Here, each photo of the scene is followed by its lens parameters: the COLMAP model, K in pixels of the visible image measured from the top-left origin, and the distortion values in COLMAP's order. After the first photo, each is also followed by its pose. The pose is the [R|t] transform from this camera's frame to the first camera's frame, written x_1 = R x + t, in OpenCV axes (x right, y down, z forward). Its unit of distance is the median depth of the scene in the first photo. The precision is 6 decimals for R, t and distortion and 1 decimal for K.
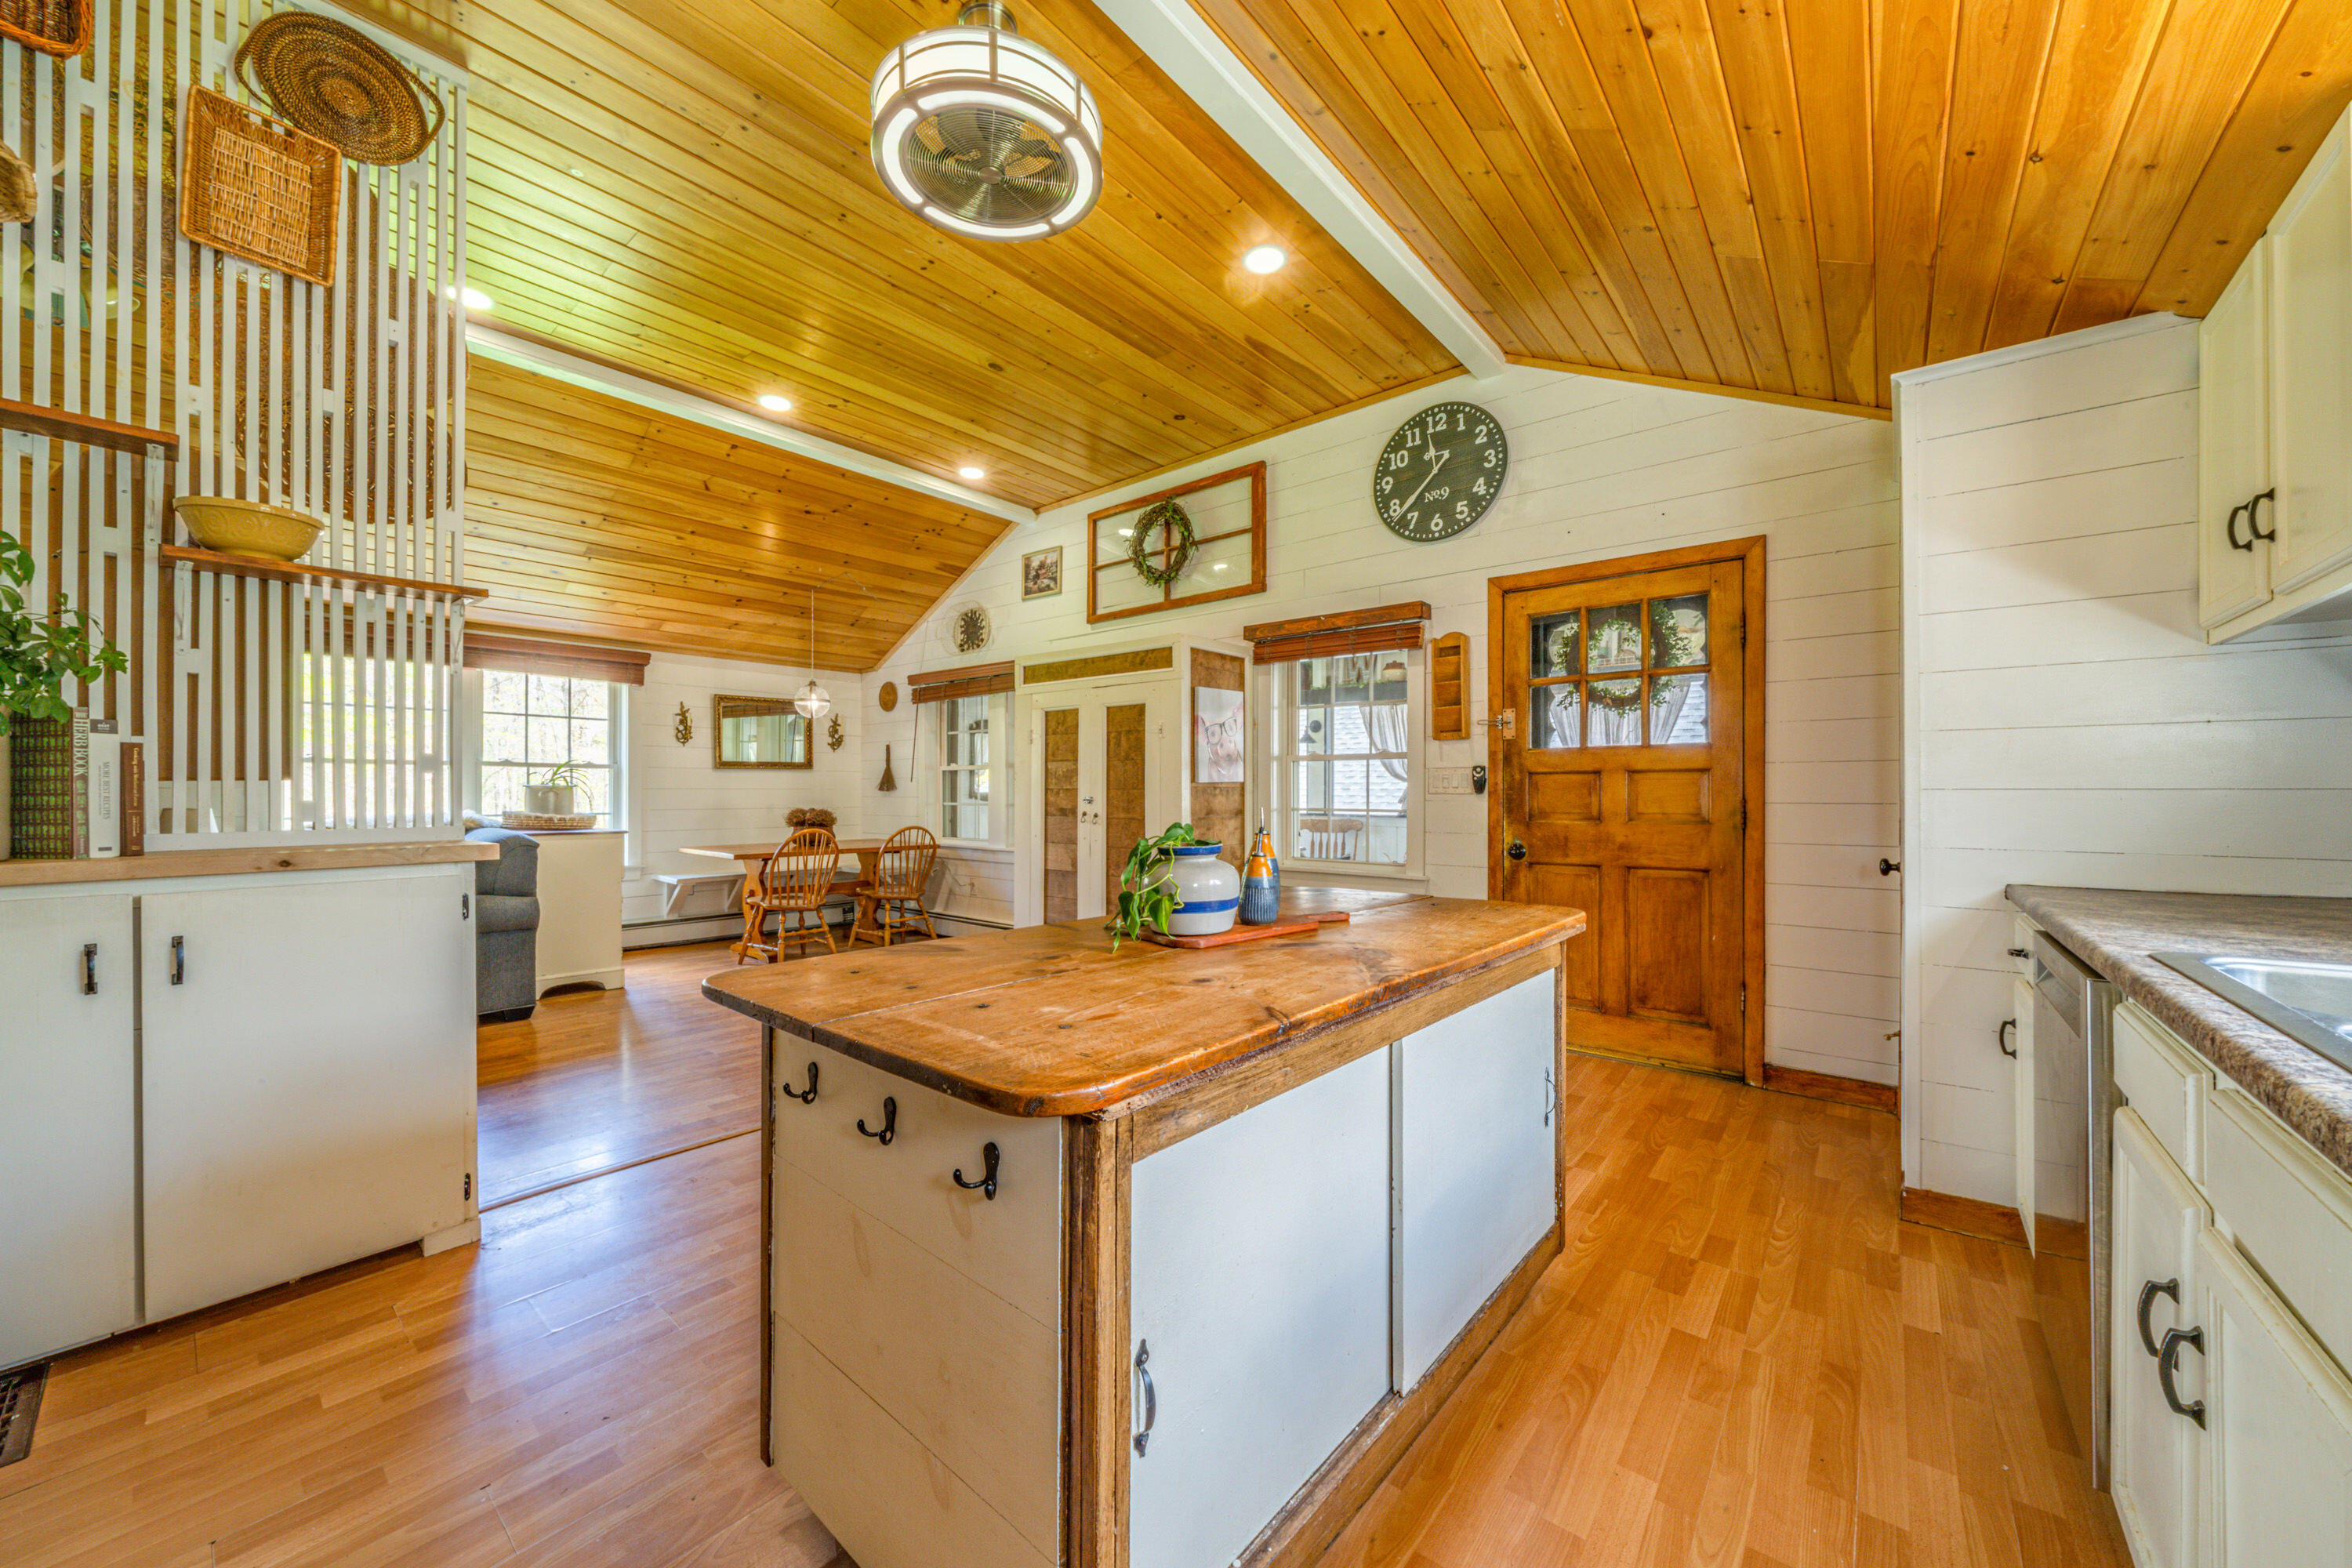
lens RADIAL K [[878.9, 0, 1178.7], [0, 878.9, 783.2], [0, 0, 1]] dist [-0.015387, 0.001121]
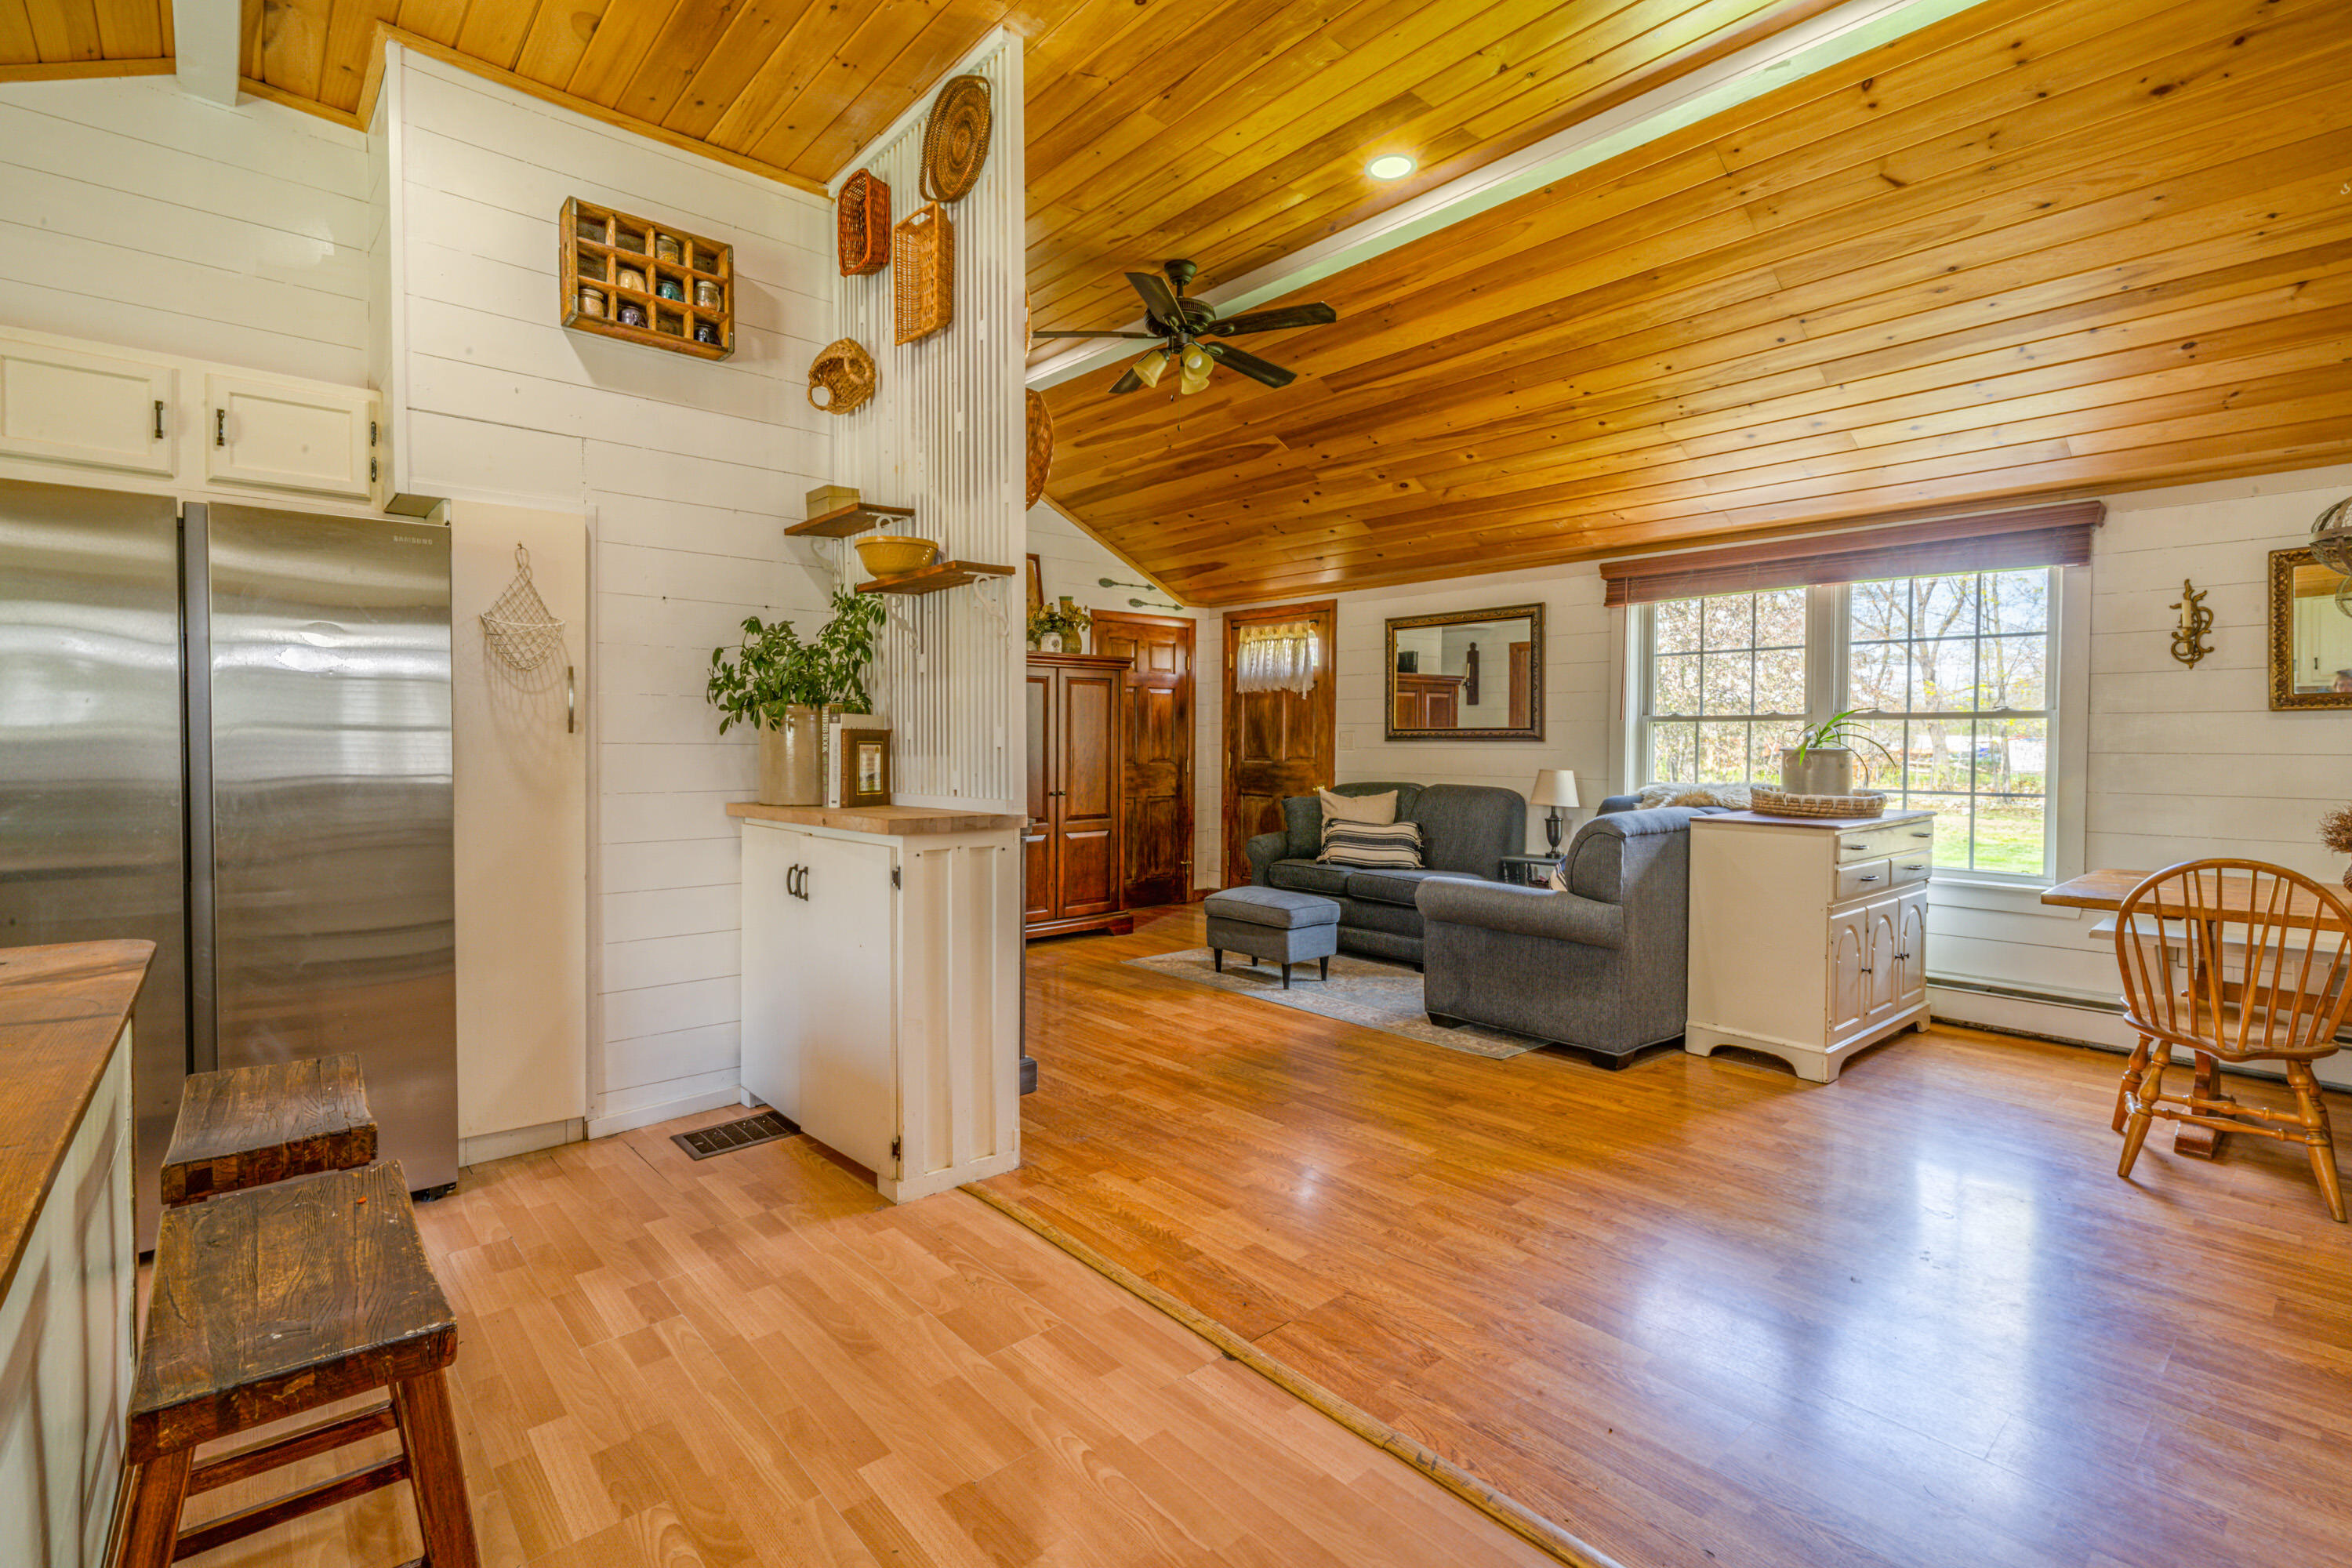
lens RADIAL K [[1104.1, 0, 1179.2], [0, 1104.1, 778.8], [0, 0, 1]] dist [-0.004085, 0.001077]
pose [[-0.134576, 0.038436, -0.990158, 0.166356], [0.009535, 0.999251, 0.037493, -0.011942], [0.990857, -0.004396, -0.134842, 0.651023]]
